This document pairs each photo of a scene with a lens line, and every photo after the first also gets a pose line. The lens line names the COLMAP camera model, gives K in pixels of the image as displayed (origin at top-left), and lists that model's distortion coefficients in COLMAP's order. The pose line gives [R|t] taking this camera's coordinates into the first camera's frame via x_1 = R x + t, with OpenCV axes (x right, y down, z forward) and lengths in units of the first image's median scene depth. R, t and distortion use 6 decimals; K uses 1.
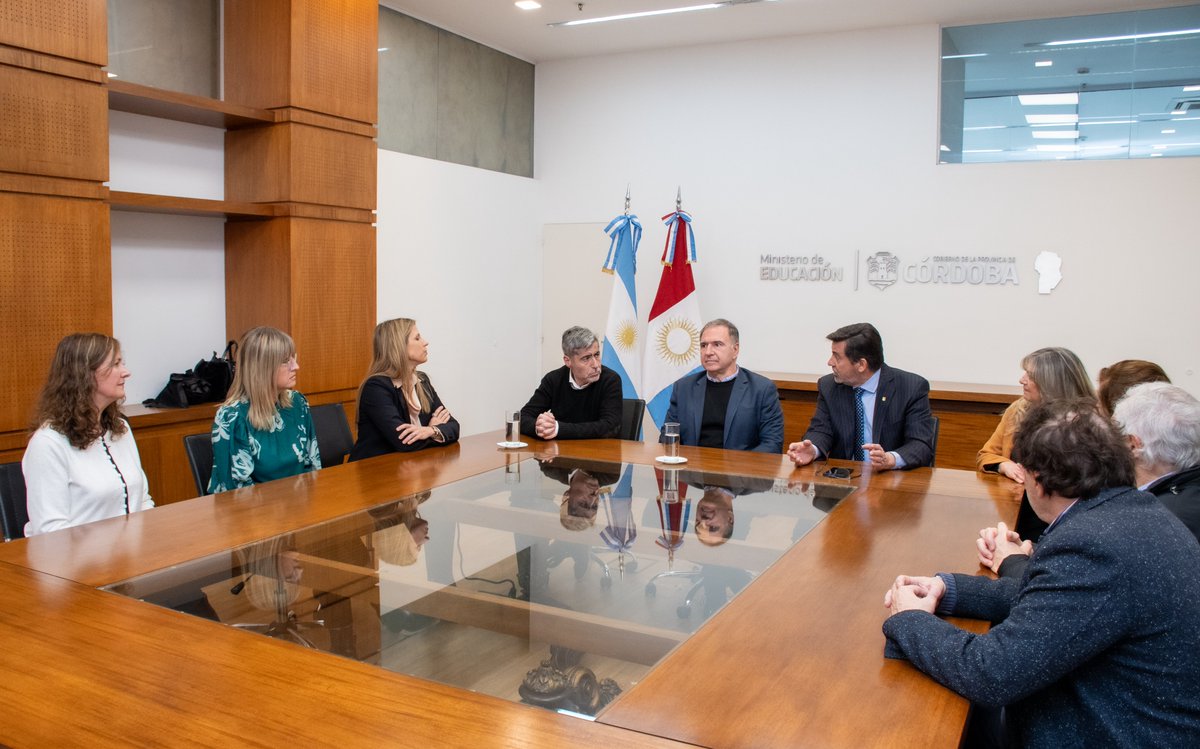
lens RADIAL K [[972.8, 0, 600.0], [0, 972.8, 374.5], [0, 0, 1]] dist [0.009009, 0.001980]
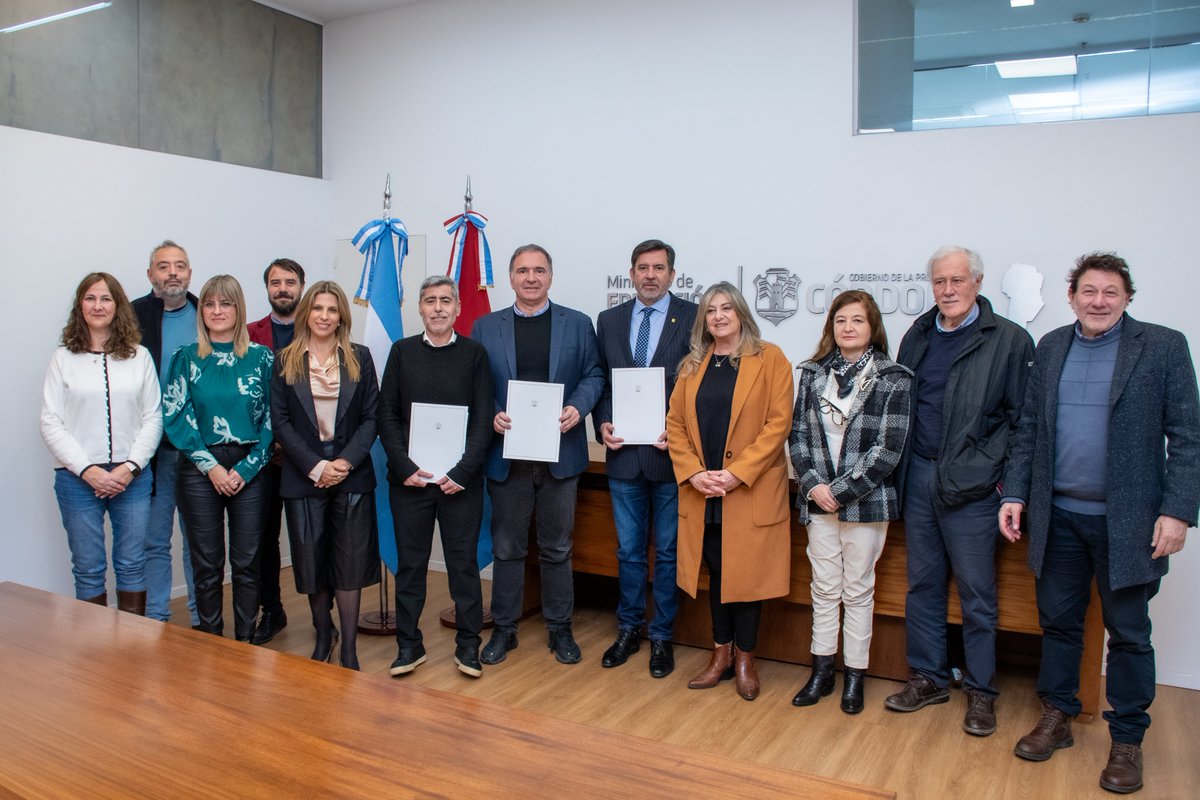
lens RADIAL K [[920.5, 0, 598.7], [0, 920.5, 368.4], [0, 0, 1]] dist [-0.008710, -0.001331]
pose [[0.998708, -0.009847, -0.049861, 0.201927], [0.008208, 0.999423, -0.032974, -0.037888], [0.050157, 0.032522, 0.998212, 0.369829]]
